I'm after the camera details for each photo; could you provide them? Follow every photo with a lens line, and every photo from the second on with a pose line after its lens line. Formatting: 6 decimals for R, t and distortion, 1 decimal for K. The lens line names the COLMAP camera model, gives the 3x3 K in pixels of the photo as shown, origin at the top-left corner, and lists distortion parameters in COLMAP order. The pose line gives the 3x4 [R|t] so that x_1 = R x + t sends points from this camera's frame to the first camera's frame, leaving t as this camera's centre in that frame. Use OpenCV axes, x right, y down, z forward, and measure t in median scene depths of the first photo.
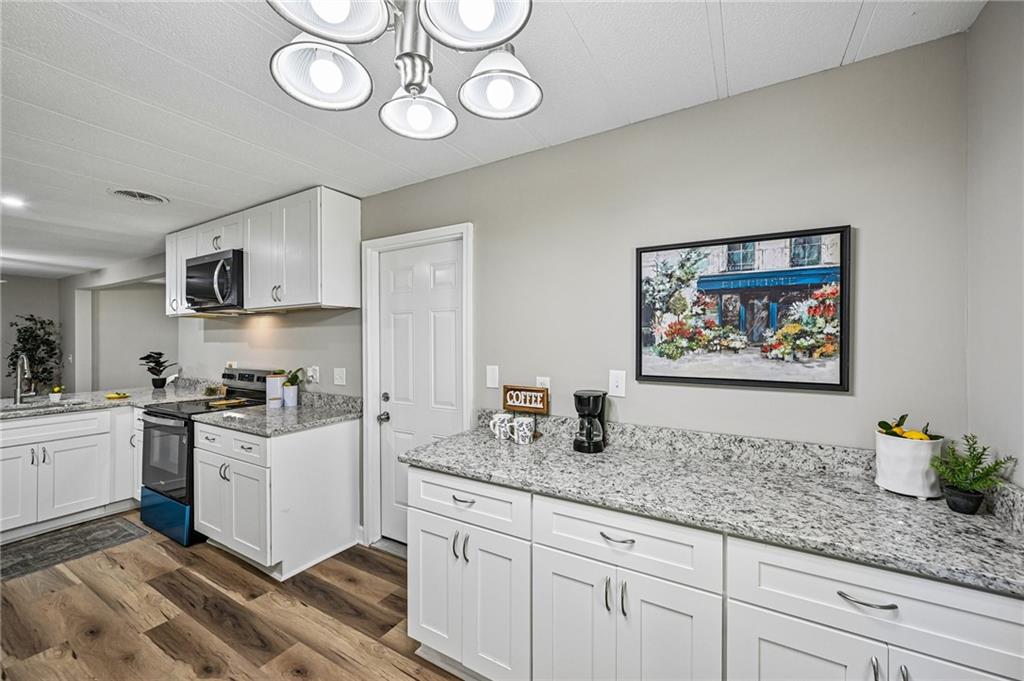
lens RADIAL K [[402.2, 0, 520.4], [0, 402.2, 336.7], [0, 0, 1]] dist [-0.011303, 0.002055]
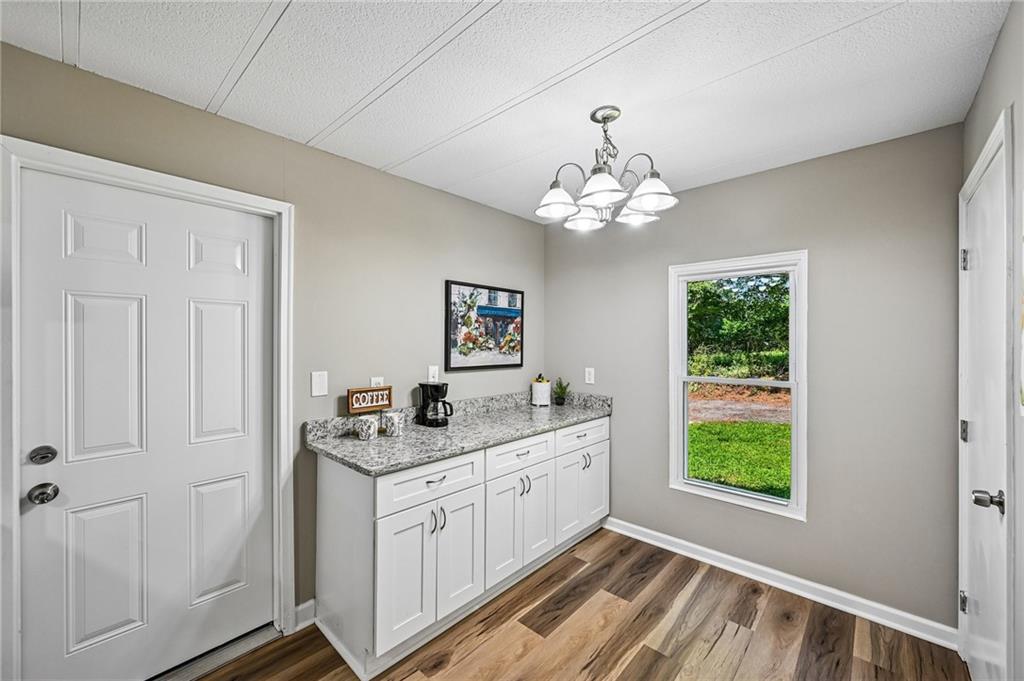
lens RADIAL K [[402.2, 0, 512.0], [0, 402.2, 343.2], [0, 0, 1]] dist [-0.011303, 0.002055]
pose [[0.206462, -0.001038, 0.978454, -1.077823], [-0.009663, 0.999949, 0.003100, 0.000576], [-0.978407, -0.010095, 0.206442, 0.475654]]
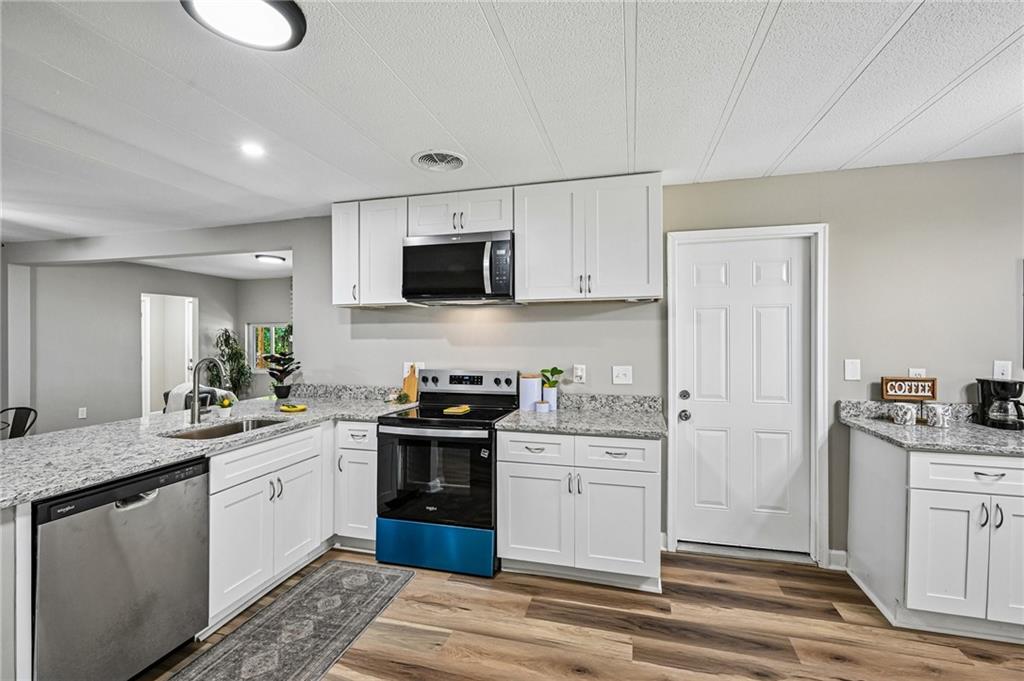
lens RADIAL K [[447.6, 0, 503.4], [0, 447.6, 340.1], [0, 0, 1]] dist [-0.005630, 0.000128]
pose [[0.967858, -0.000506, 0.251496, -1.559371], [-0.002021, 0.999950, 0.009792, 0.013738], [-0.251488, -0.009985, 0.967809, 0.112055]]
